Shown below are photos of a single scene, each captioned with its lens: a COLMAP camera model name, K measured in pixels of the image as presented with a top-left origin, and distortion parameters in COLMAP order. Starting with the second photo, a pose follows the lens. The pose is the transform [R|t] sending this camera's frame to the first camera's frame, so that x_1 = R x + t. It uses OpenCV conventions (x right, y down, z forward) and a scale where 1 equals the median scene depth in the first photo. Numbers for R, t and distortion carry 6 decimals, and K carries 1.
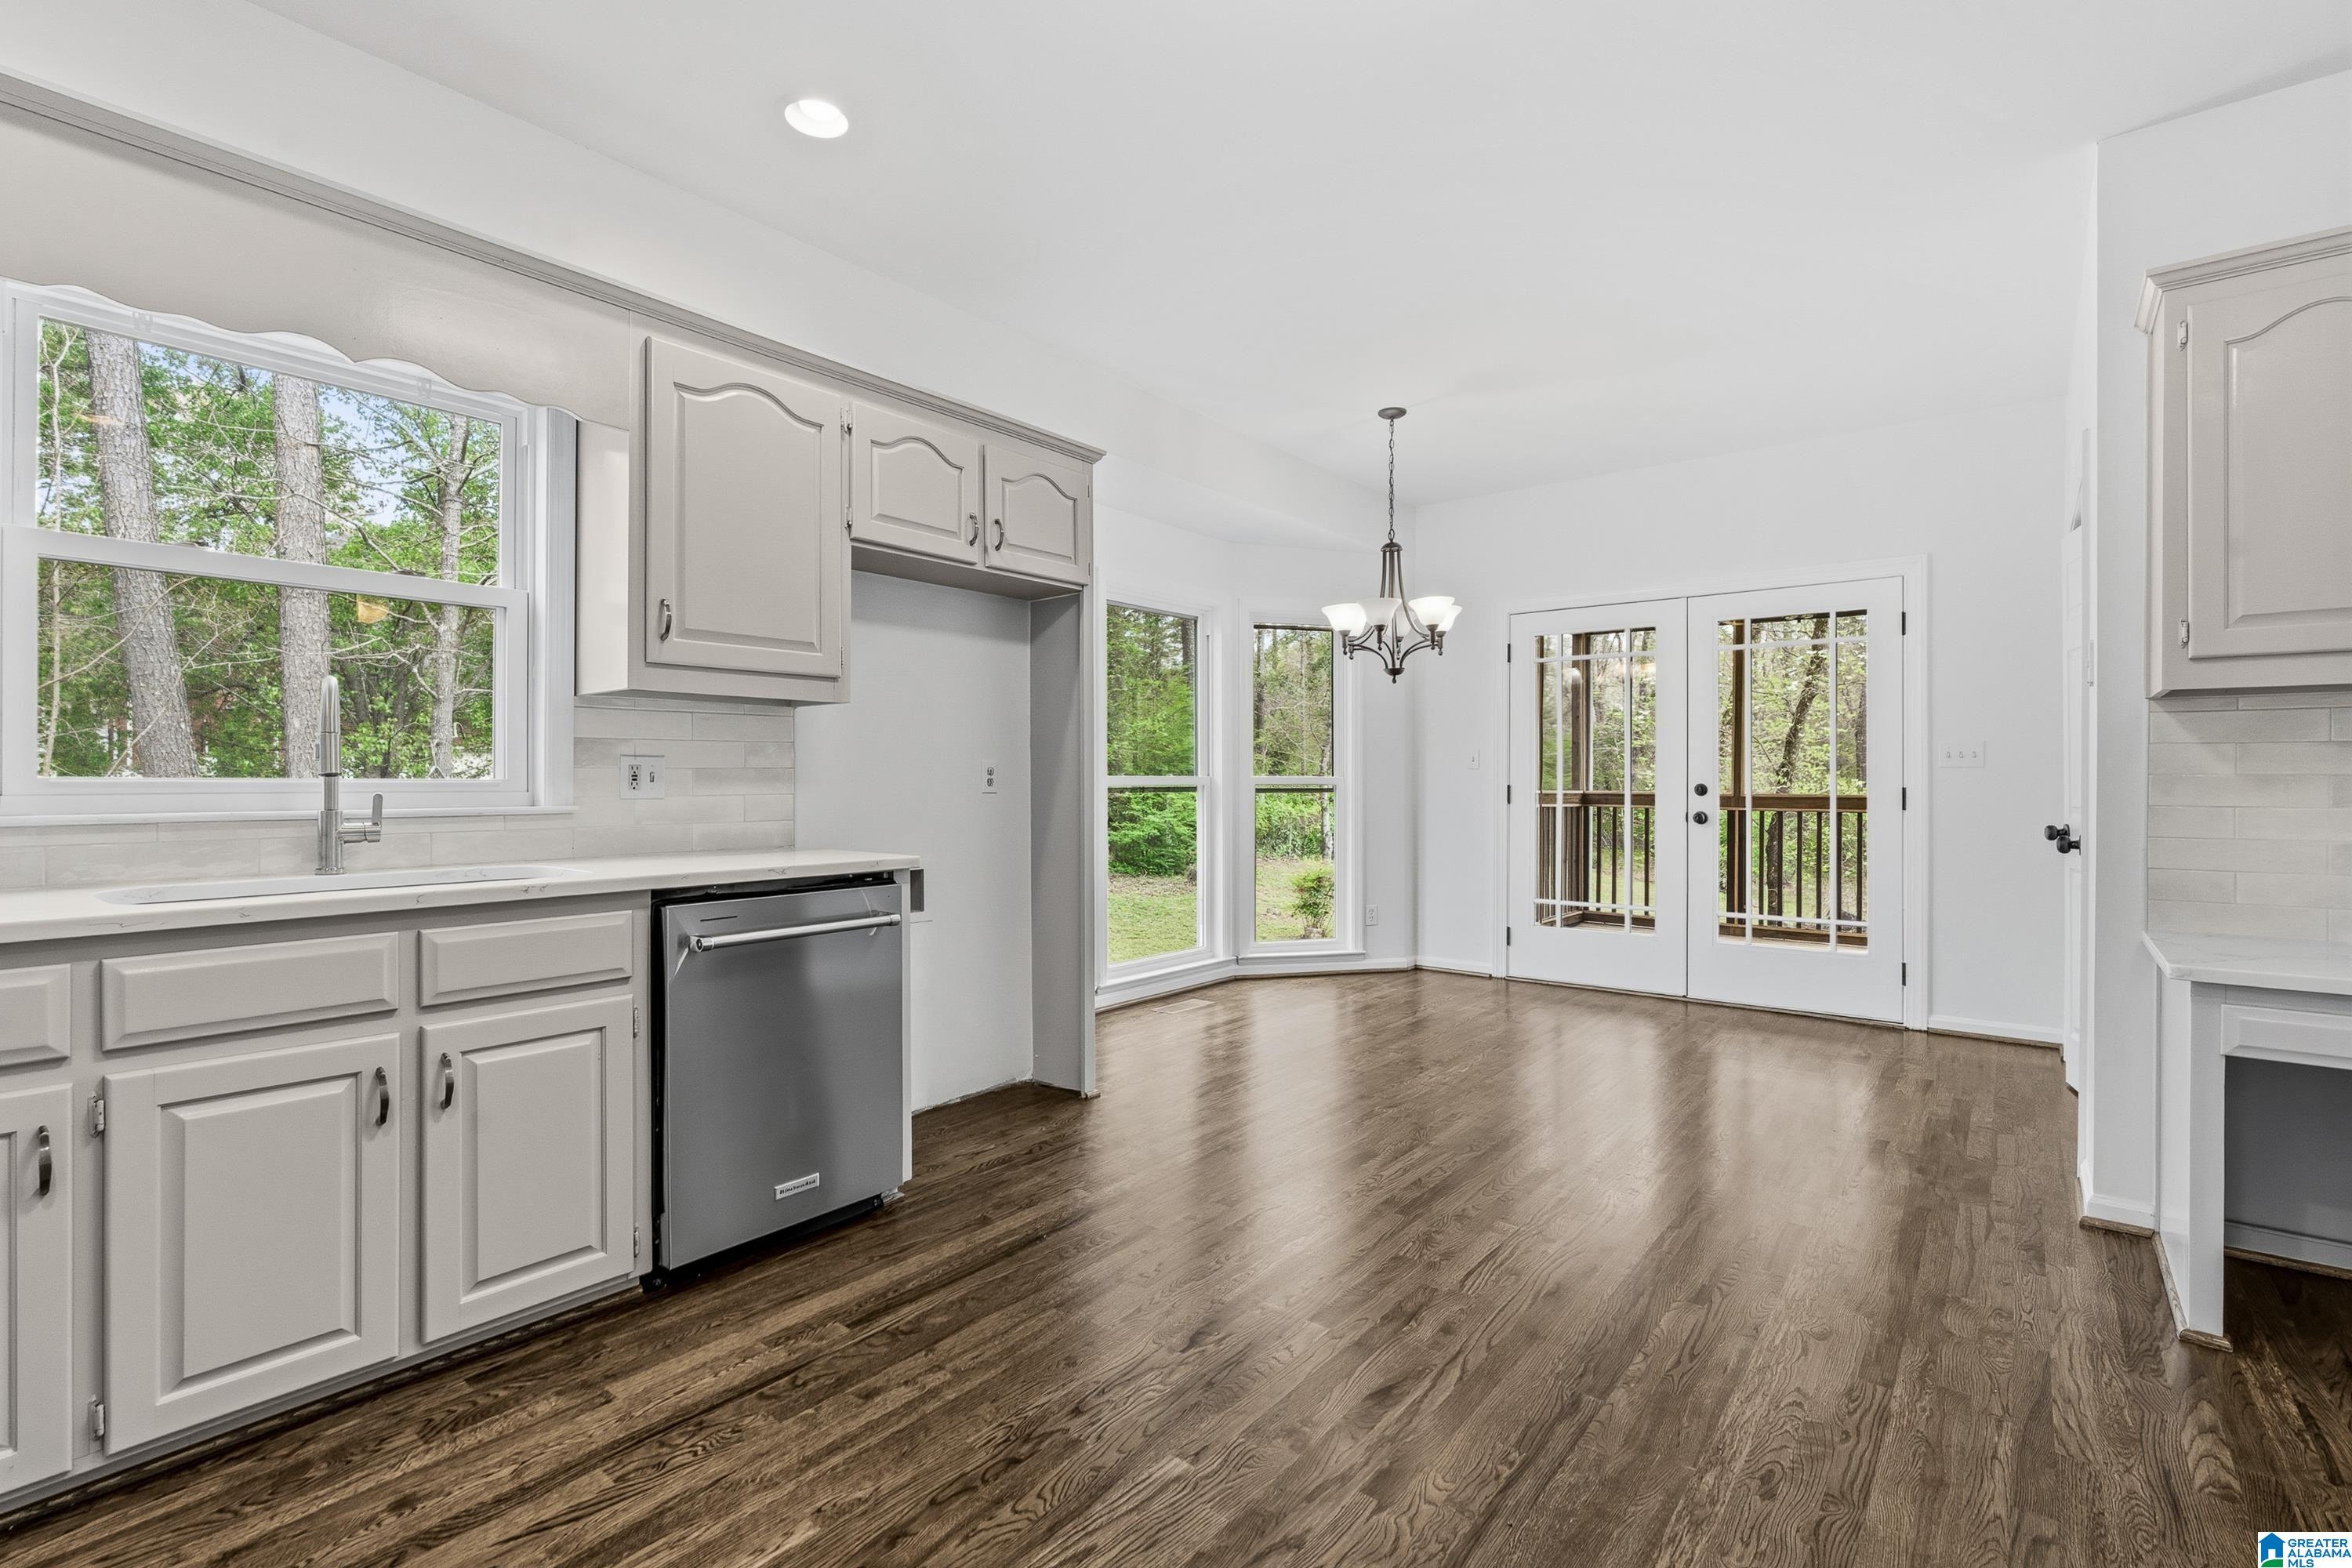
lens RADIAL K [[999.4, 0, 1165.8], [0, 999.4, 780.4], [0, 0, 1]] dist [-0.001056, 0.000023]
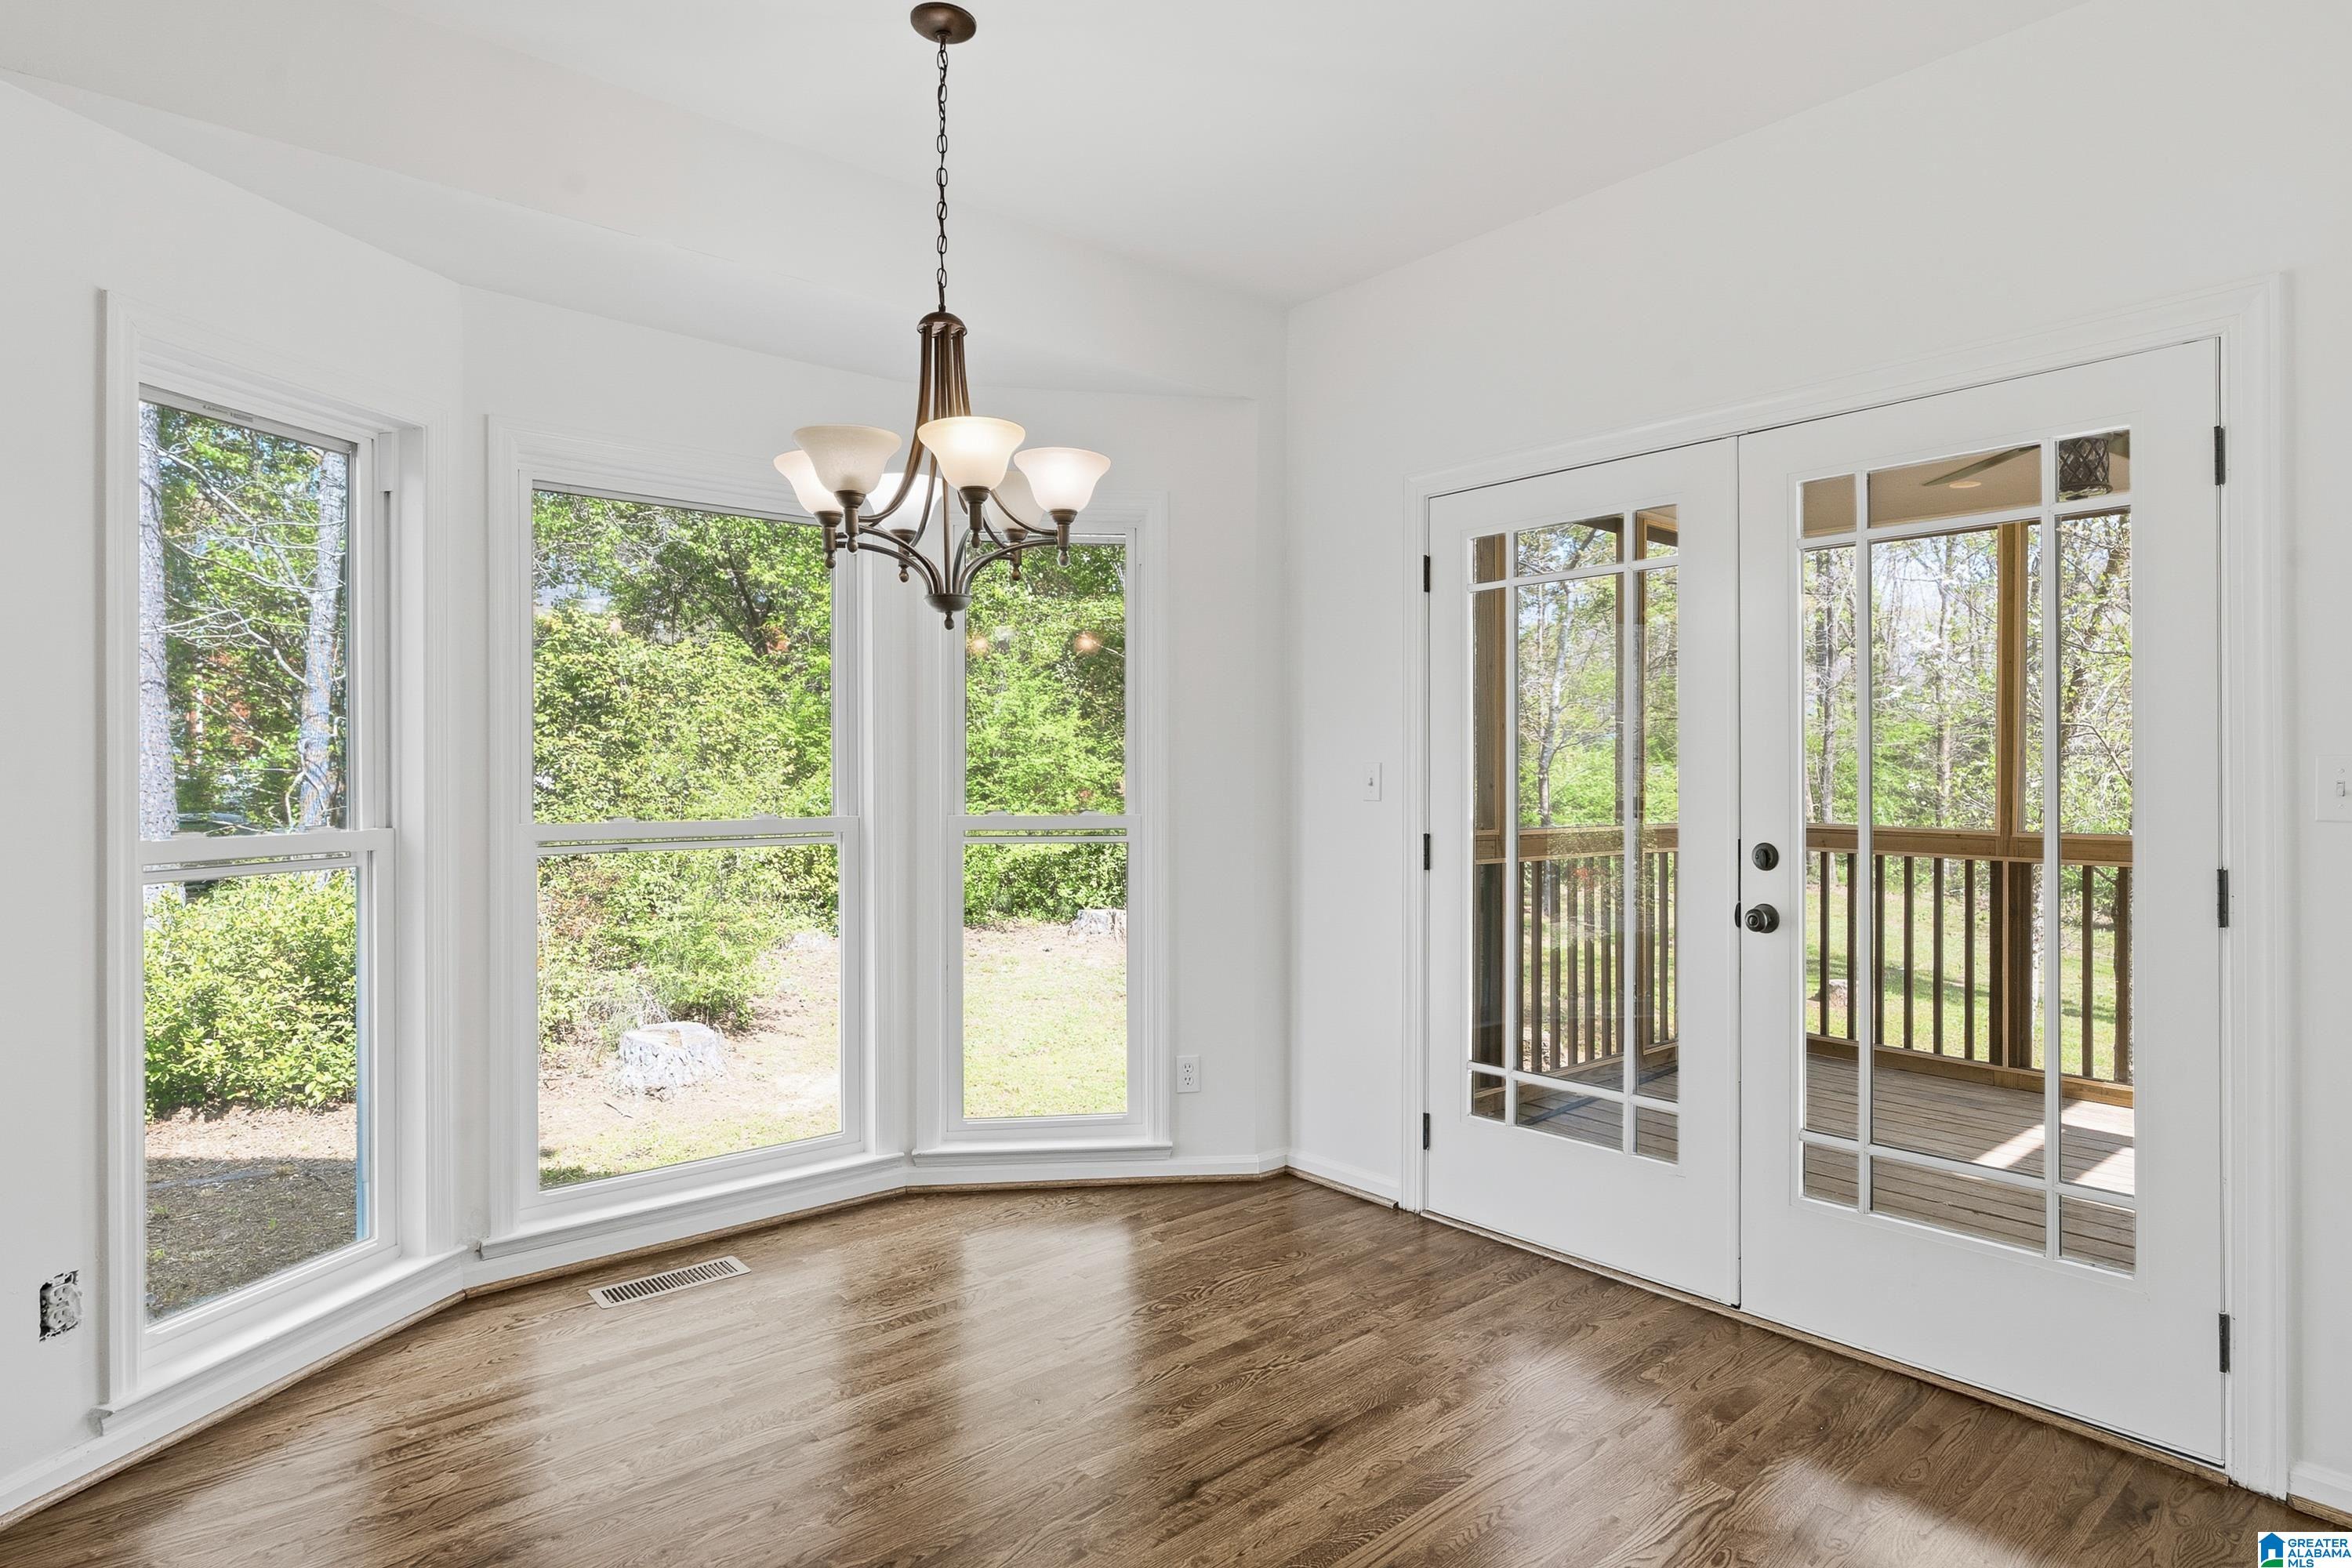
lens RADIAL K [[1283.3, 0, 1184.7], [0, 1283.3, 778.2], [0, 0, 1]] dist [0.008925, 0.000092]
pose [[0.988866, -0.001042, -0.148804, 0.322546], [0.000429, 0.999991, -0.004152, -0.021577], [0.148807, 0.004042, 0.988858, 0.341358]]
